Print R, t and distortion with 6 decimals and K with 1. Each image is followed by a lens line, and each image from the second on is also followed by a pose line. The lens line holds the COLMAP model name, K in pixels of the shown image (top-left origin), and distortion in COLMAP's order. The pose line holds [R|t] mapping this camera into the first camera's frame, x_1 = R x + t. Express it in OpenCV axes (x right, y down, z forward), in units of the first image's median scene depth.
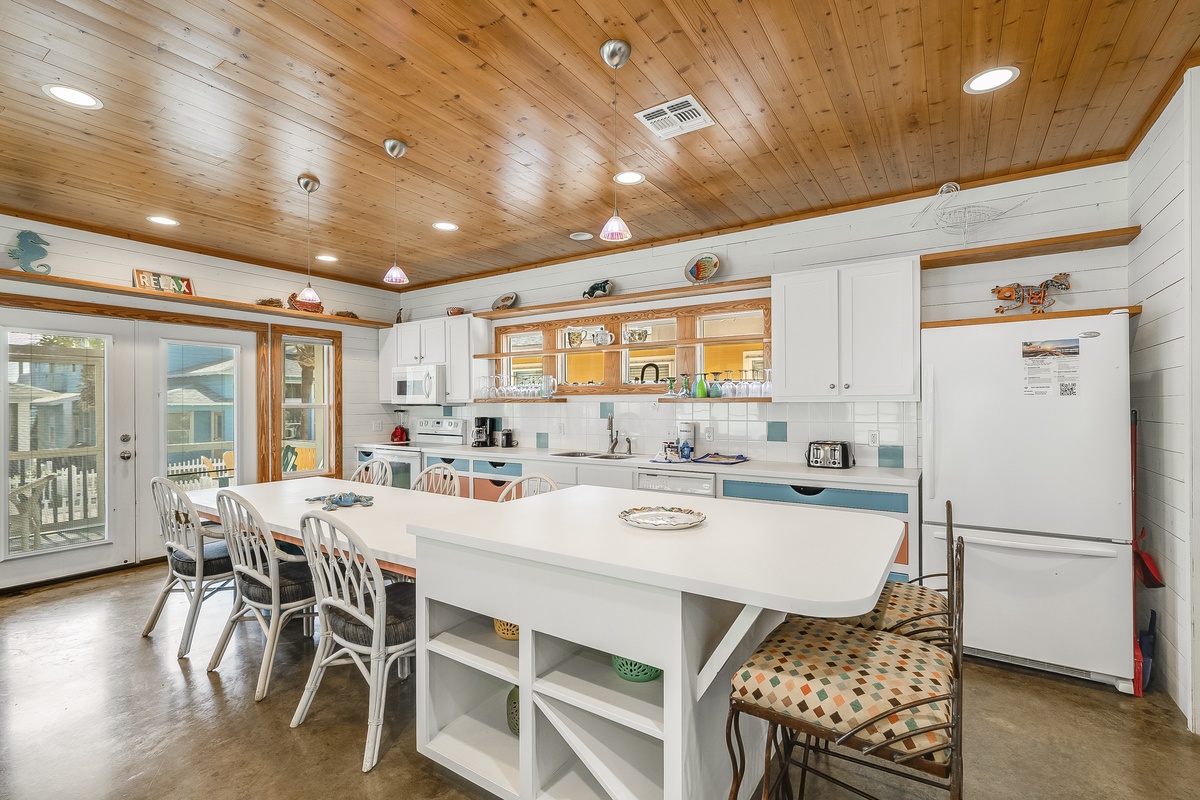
lens RADIAL K [[539.5, 0, 600.2], [0, 539.5, 406.6], [0, 0, 1]] dist [0.000540, -0.000323]
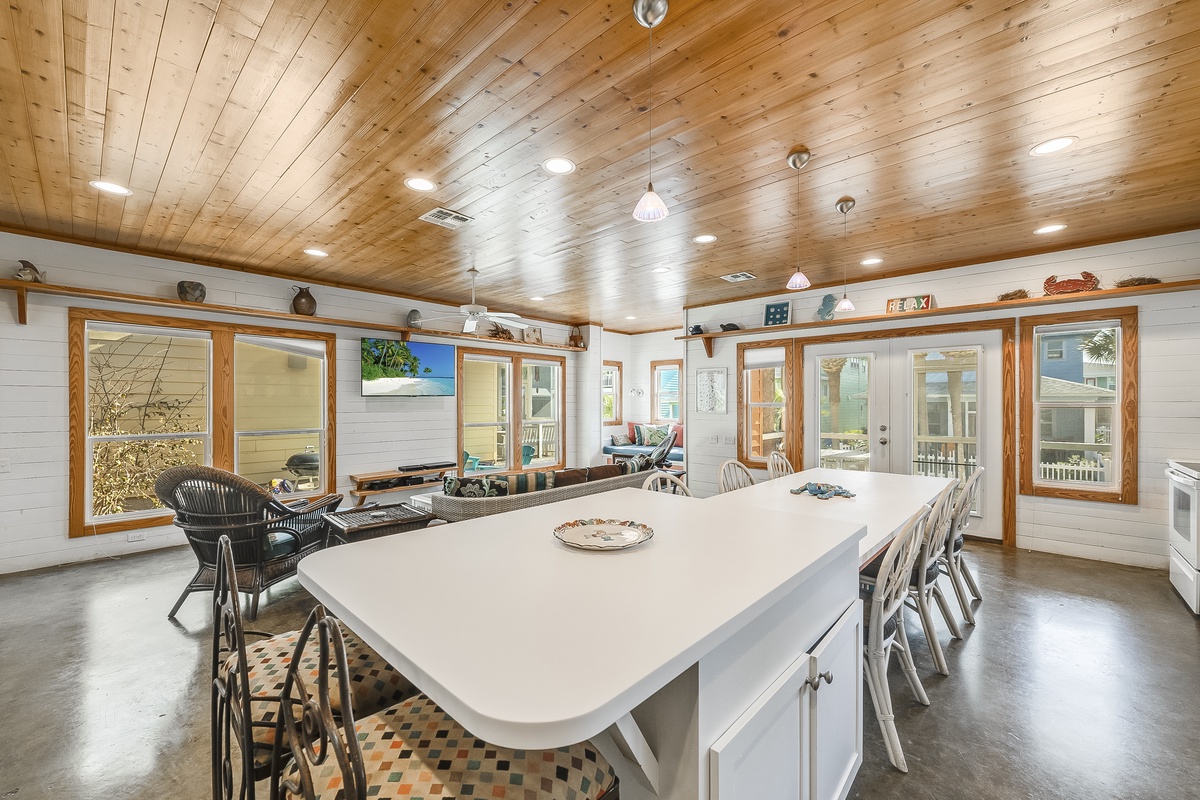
lens RADIAL K [[472.8, 0, 600.3], [0, 472.8, 403.1], [0, 0, 1]] dist [0.001890, -0.000109]
pose [[-0.157023, 0.001867, -0.987593, 0.327298], [-0.004789, 0.999985, 0.002652, -0.002679], [0.987583, 0.005146, -0.157011, 0.419754]]
